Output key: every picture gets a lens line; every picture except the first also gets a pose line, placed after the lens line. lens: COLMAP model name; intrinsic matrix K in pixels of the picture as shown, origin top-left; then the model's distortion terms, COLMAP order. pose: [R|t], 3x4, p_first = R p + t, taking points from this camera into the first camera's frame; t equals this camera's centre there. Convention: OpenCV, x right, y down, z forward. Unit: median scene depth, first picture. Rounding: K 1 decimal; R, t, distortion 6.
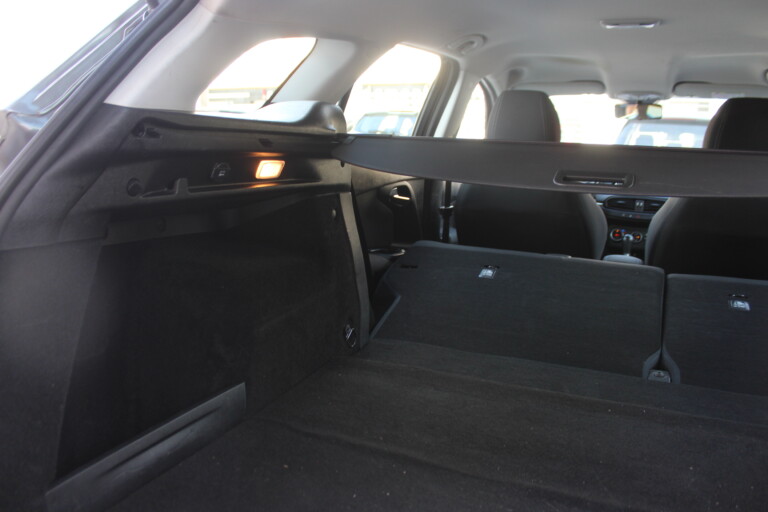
lens RADIAL K [[620.4, 0, 384.0], [0, 620.4, 256.0], [0, 0, 1]] dist [-0.143870, 0.094080]
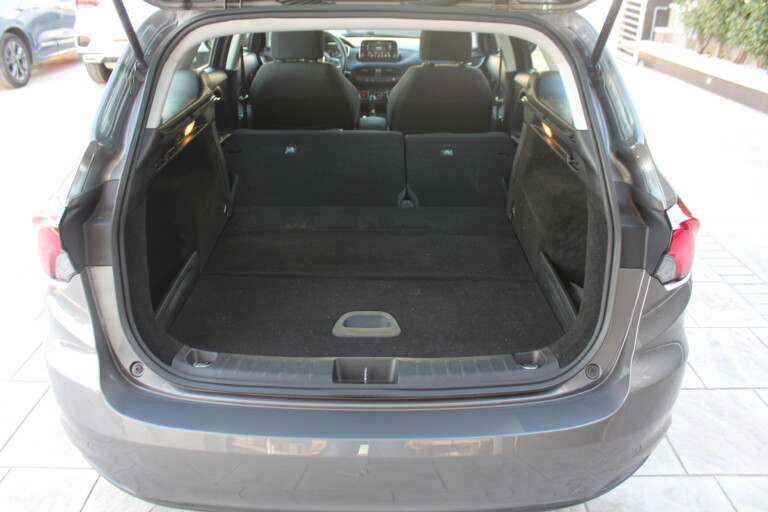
lens RADIAL K [[620.4, 0, 384.0], [0, 620.4, 256.0], [0, 0, 1]] dist [-0.143870, 0.094080]
pose [[0.905772, -0.207032, 0.369749, -0.248882], [0.089831, 0.946511, 0.309916, -0.183889], [-0.414134, -0.247498, 0.875921, -0.484254]]
